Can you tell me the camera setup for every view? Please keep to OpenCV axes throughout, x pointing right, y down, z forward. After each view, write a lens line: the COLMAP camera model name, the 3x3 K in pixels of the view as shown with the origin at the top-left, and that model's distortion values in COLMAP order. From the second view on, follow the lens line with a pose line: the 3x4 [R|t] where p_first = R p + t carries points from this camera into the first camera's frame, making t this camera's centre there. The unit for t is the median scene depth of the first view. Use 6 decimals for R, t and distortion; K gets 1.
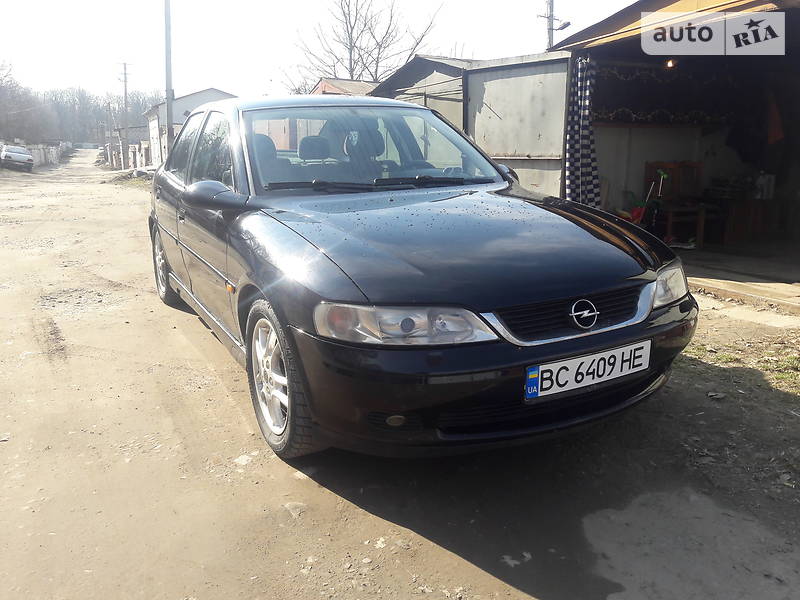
lens RADIAL K [[658.5, 0, 403.0], [0, 658.5, 303.5], [0, 0, 1]] dist [0.094591, -0.142709]
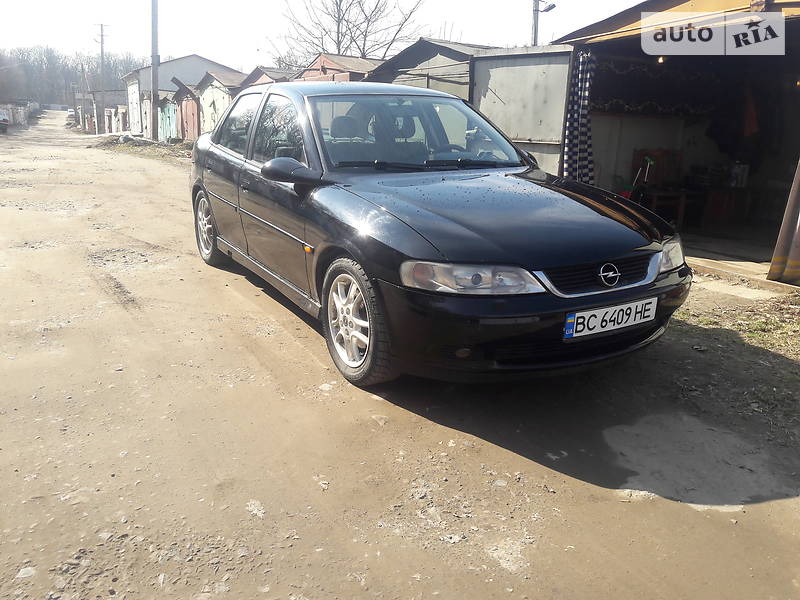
lens RADIAL K [[658.5, 0, 403.0], [0, 658.5, 303.5], [0, 0, 1]] dist [0.094591, -0.142709]
pose [[0.998698, 0.025429, 0.044218, -0.113561], [-0.027047, 0.998971, 0.036405, 0.022183], [-0.043247, -0.037554, 0.998358, -0.168927]]
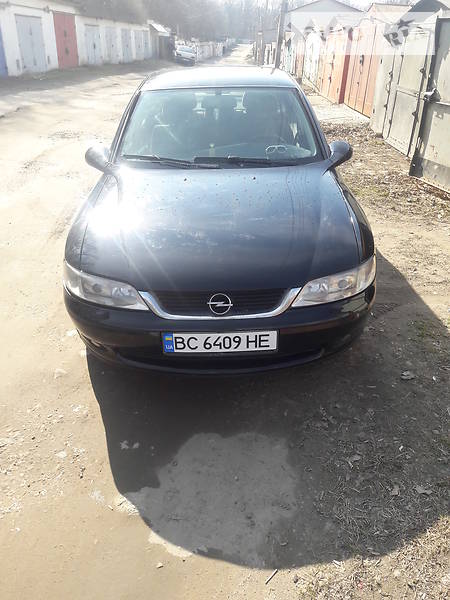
lens RADIAL K [[493.9, 0, 225.0], [0, 493.9, 300.0], [0, 0, 1]] dist [0.094591, -0.142709]
pose [[0.888867, 0.224415, -0.399440, 0.433853], [-0.121397, 0.956027, 0.266975, -0.167991], [0.441789, -0.188814, 0.877024, 0.063153]]
